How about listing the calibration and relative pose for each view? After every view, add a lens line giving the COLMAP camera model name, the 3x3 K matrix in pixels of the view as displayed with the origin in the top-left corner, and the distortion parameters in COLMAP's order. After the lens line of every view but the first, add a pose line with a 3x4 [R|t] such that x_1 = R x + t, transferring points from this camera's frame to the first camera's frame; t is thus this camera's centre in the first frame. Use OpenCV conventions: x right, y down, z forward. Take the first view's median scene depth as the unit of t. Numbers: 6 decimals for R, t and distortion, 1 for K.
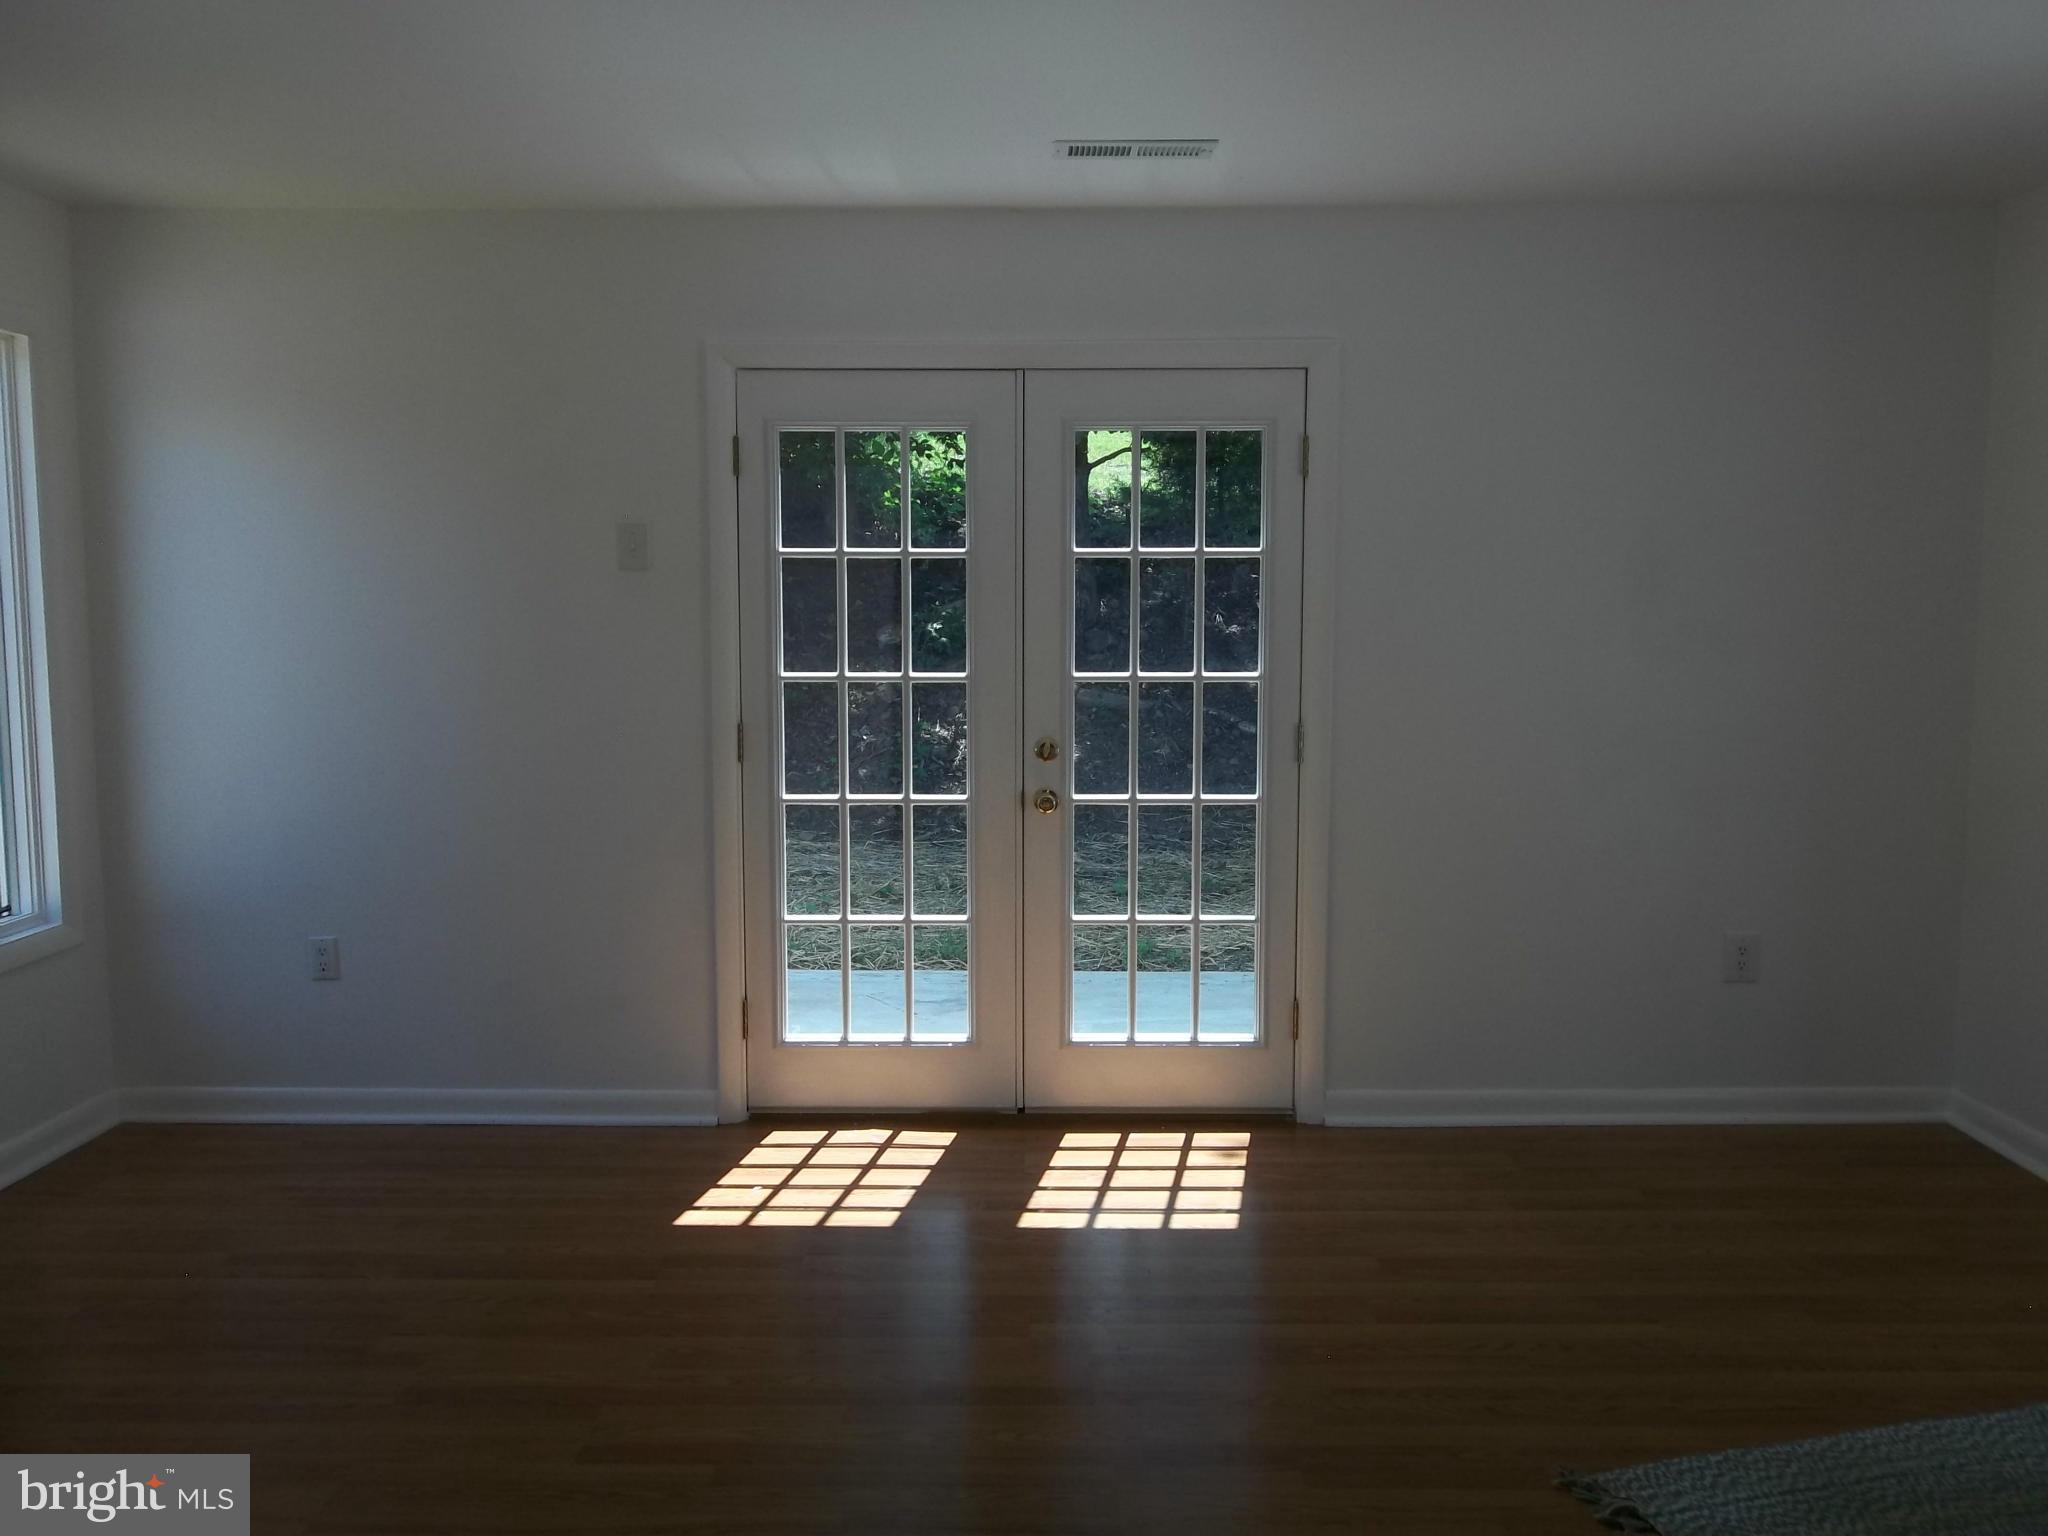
lens RADIAL K [[1696.9, 0, 1026.2], [0, 1696.9, 762.4], [0, 0, 1]] dist [0.010195, 0.006145]
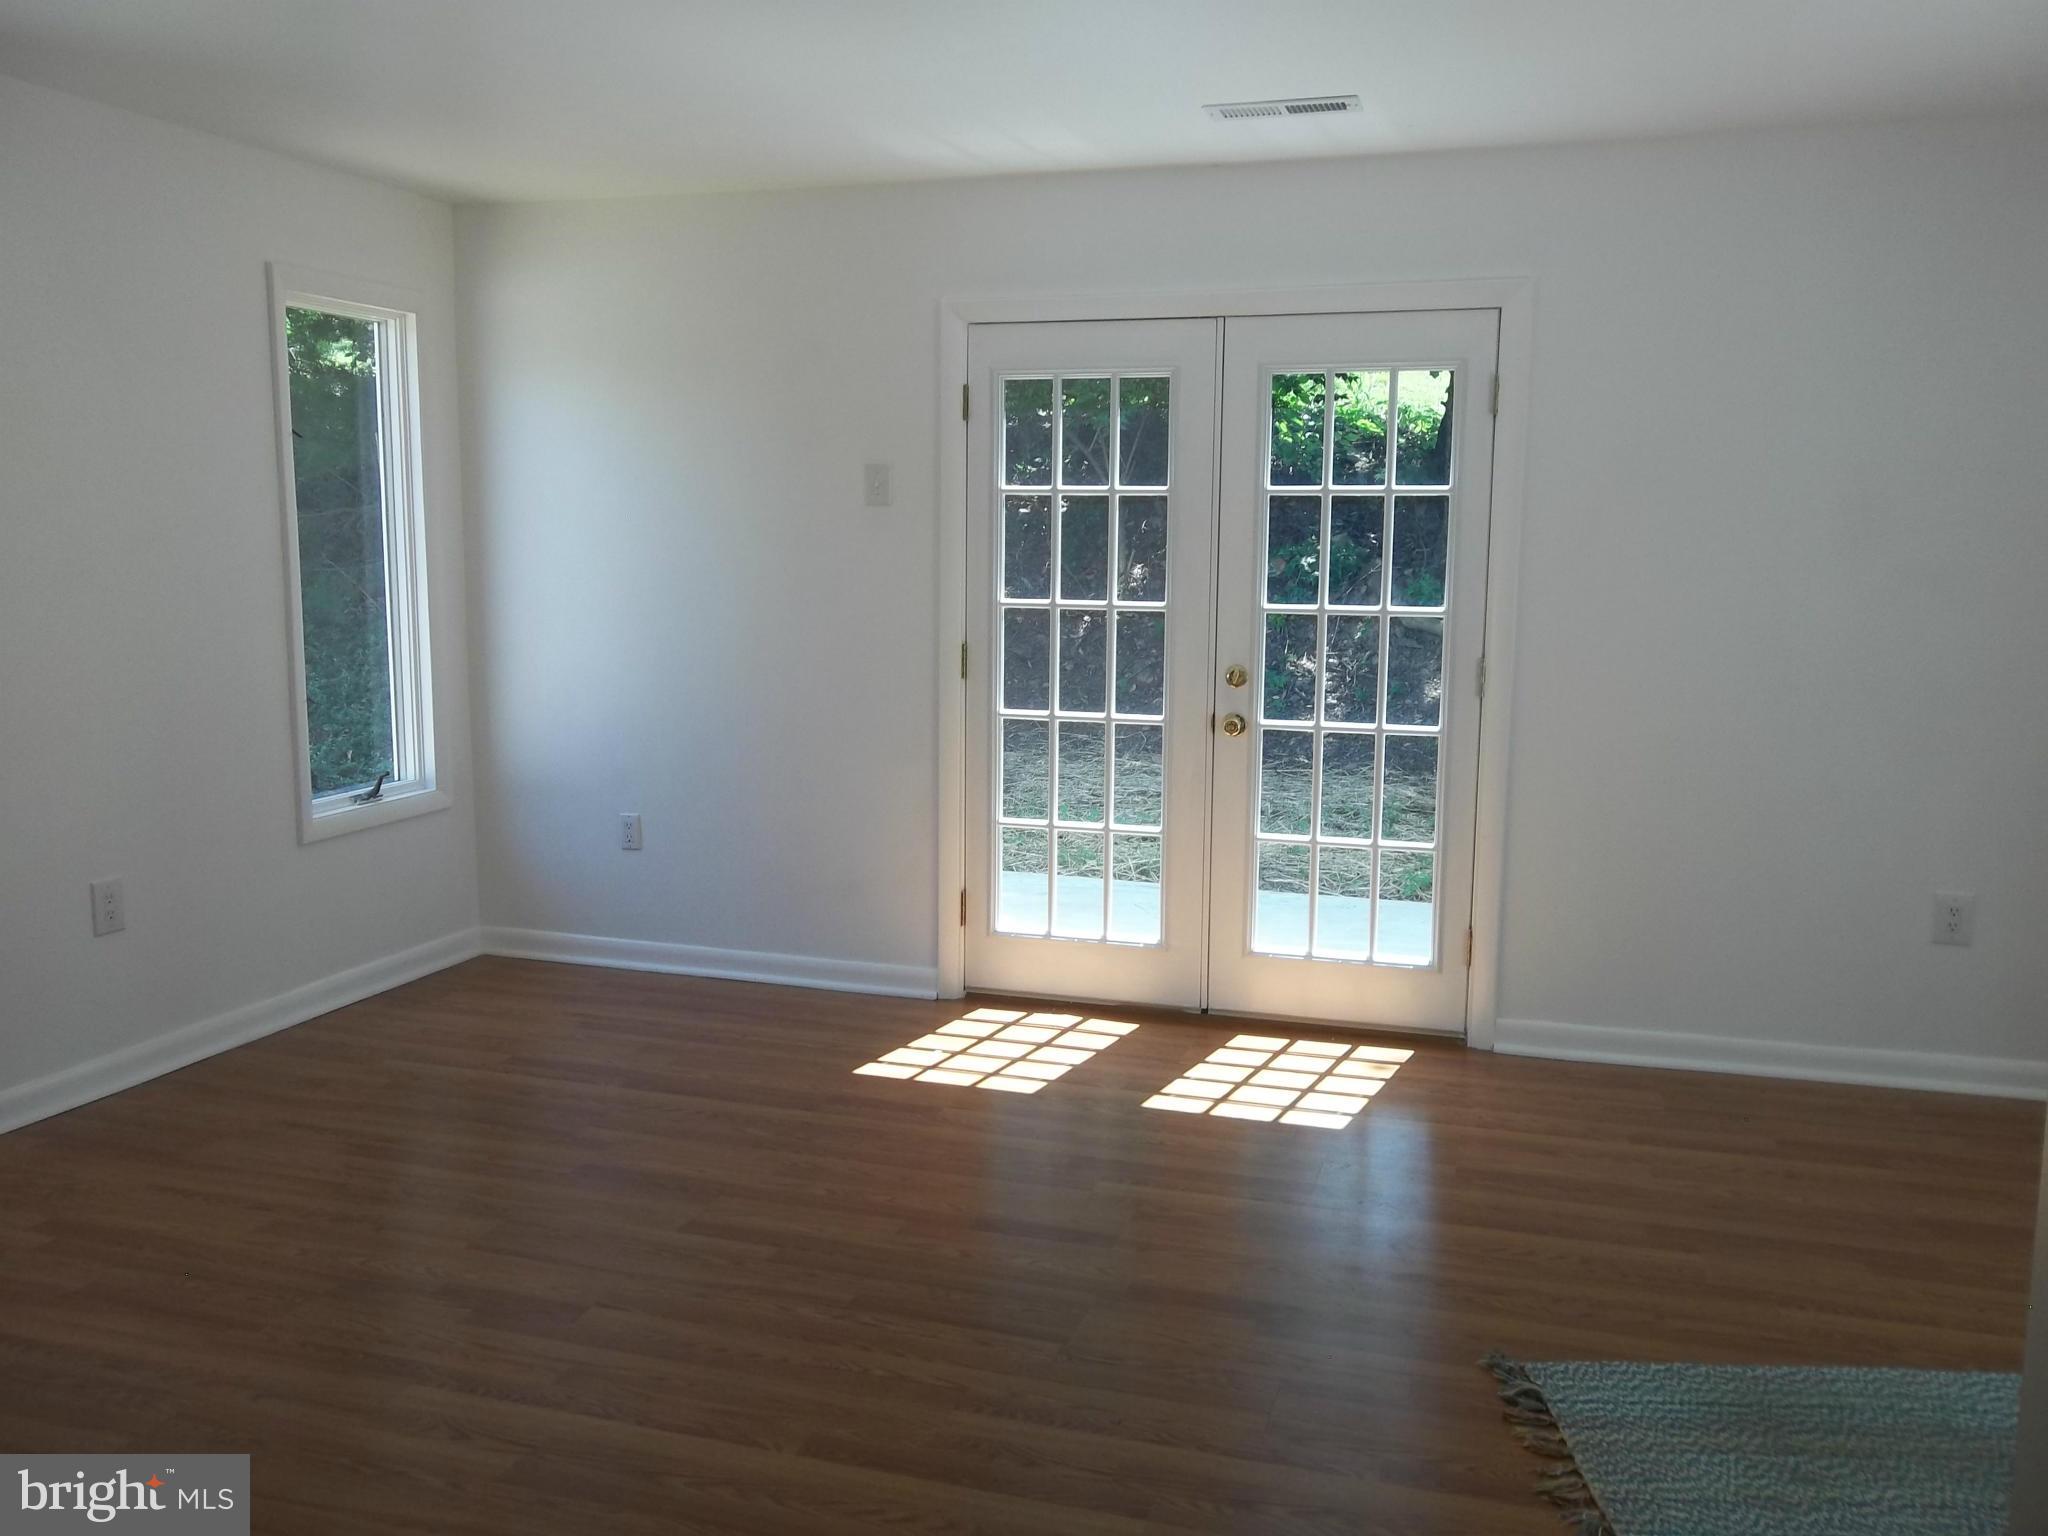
lens RADIAL K [[1696.9, 0, 1022.8], [0, 1696.9, 772.7], [0, 0, 1]] dist [0.010195, 0.006145]
pose [[0.956374, 0.049416, -0.287935, 0.193571], [-0.036308, 0.998054, 0.050690, 0.003407], [0.289879, -0.038025, 0.956307, -0.059883]]
